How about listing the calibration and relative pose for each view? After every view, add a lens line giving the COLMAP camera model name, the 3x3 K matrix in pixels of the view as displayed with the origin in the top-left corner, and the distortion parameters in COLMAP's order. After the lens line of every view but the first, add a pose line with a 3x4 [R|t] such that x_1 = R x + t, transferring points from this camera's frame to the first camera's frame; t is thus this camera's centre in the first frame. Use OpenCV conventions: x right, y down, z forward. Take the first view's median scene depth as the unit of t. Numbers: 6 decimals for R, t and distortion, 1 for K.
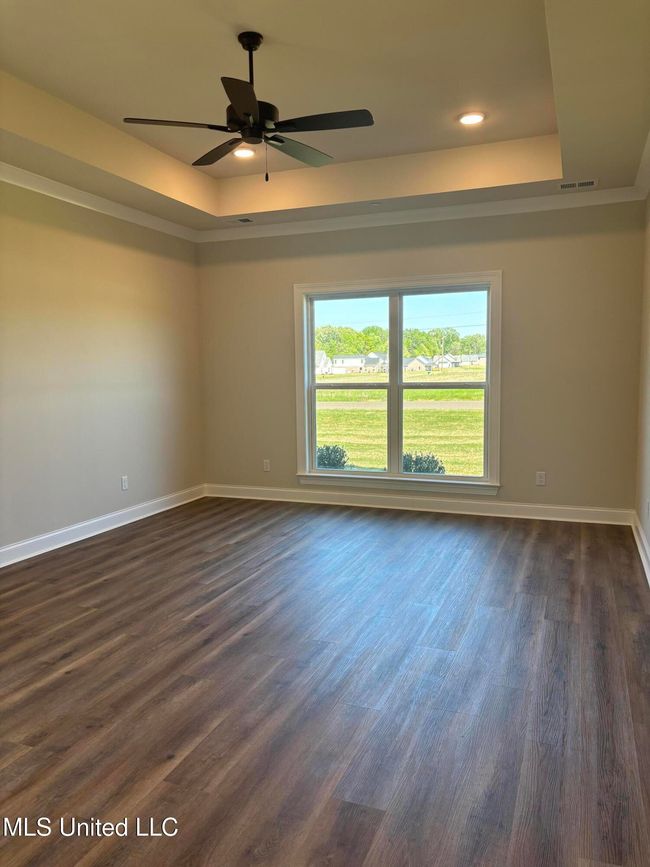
lens RADIAL K [[657.3, 0, 328.7], [0, 657.3, 435.3], [0, 0, 1]] dist [0.031800, -0.021091]
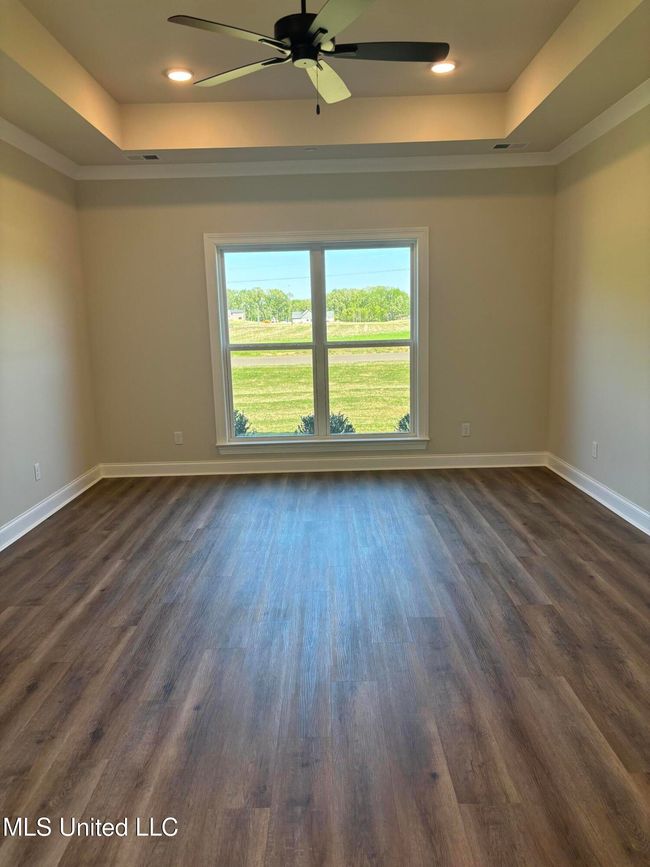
lens RADIAL K [[657.3, 0, 326.1], [0, 657.3, 432.7], [0, 0, 1]] dist [0.031800, -0.021091]
pose [[0.932631, -0.074549, 0.353047, -0.243284], [0.052762, 0.996083, 0.070952, -0.015266], [-0.356954, -0.047544, 0.932911, 0.092505]]
